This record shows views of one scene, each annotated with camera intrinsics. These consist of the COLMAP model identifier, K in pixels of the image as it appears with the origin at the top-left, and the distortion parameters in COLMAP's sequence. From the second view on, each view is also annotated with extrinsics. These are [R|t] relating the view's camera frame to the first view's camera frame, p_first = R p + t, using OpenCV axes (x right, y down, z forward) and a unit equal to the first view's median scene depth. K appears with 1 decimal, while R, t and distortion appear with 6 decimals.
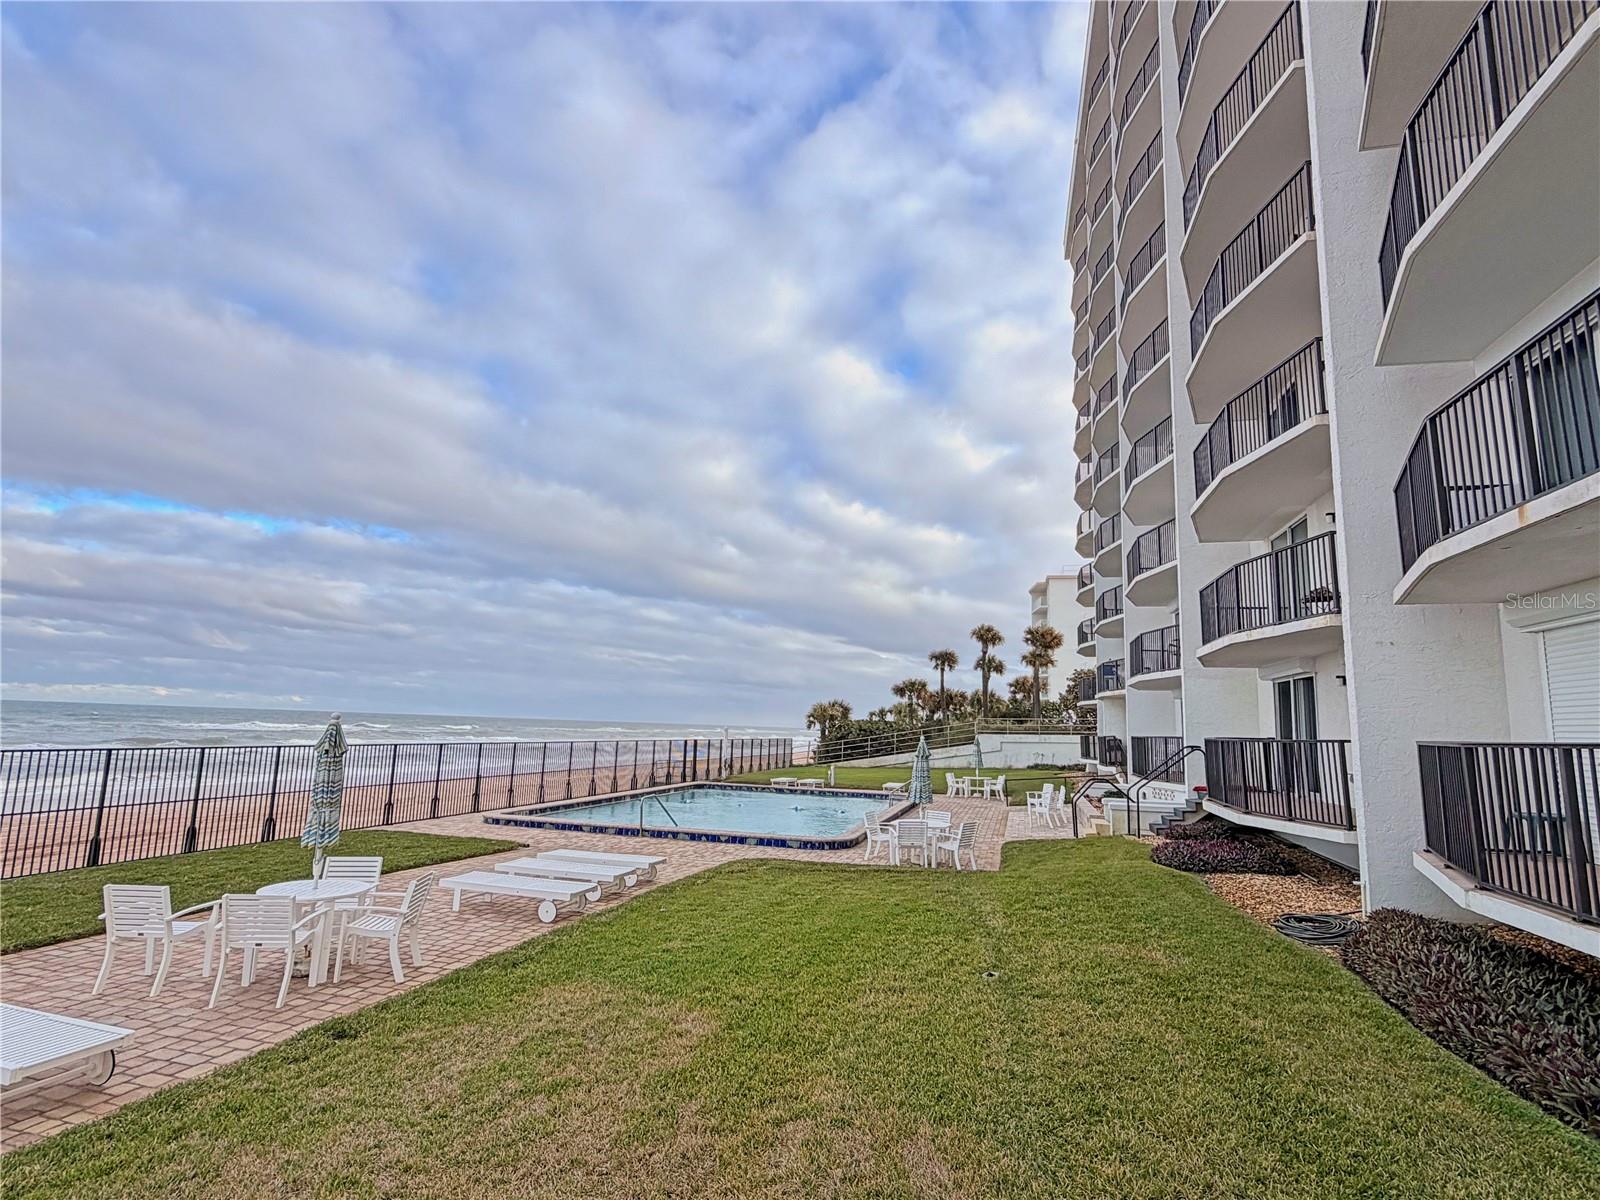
lens RADIAL K [[817.9, 0, 797.3], [0, 817.9, 590.6], [0, 0, 1]] dist [-0.035724, 0.000147]
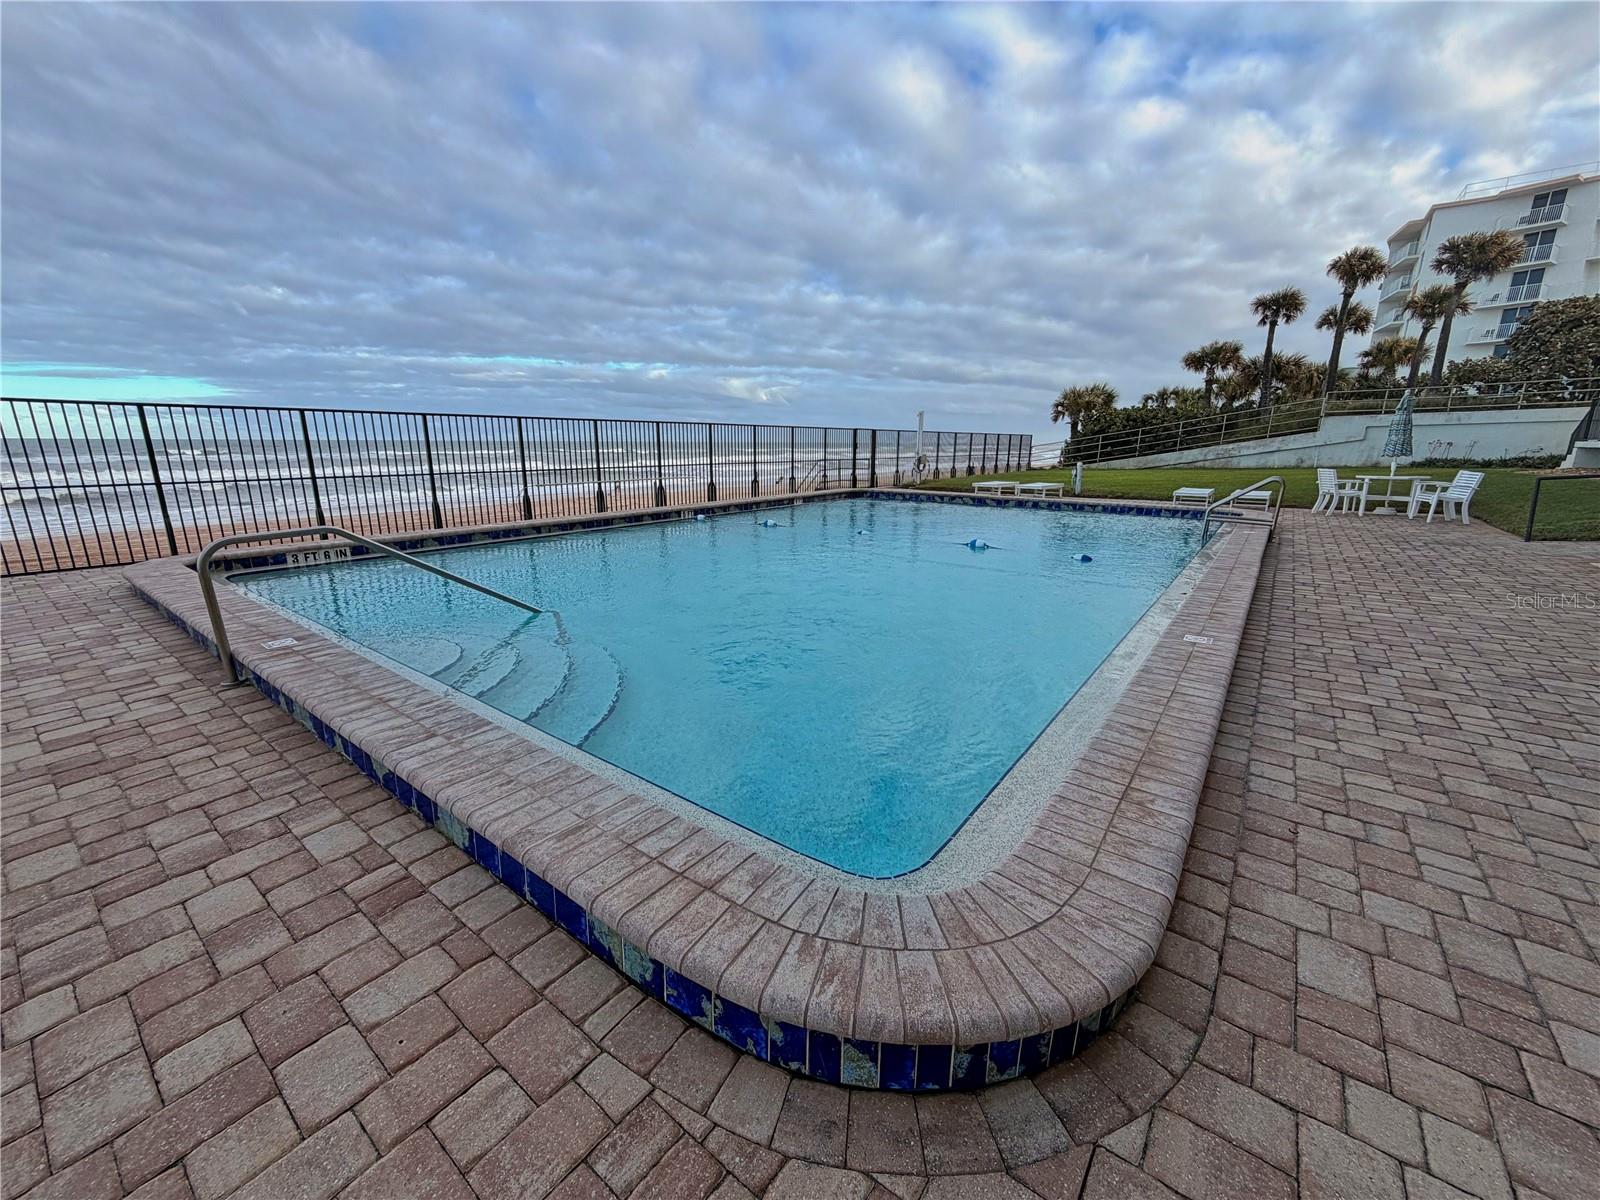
lens RADIAL K [[630.4, 0, 799.1], [0, 630.4, 606.3], [0, 0, 1]] dist [0.006366, -0.000391]
pose [[0.928550, 0.061573, -0.366066, 0.019310], [0.089625, 0.919785, 0.382050, 0.079056], [0.360226, -0.387561, 0.848548, 0.330179]]
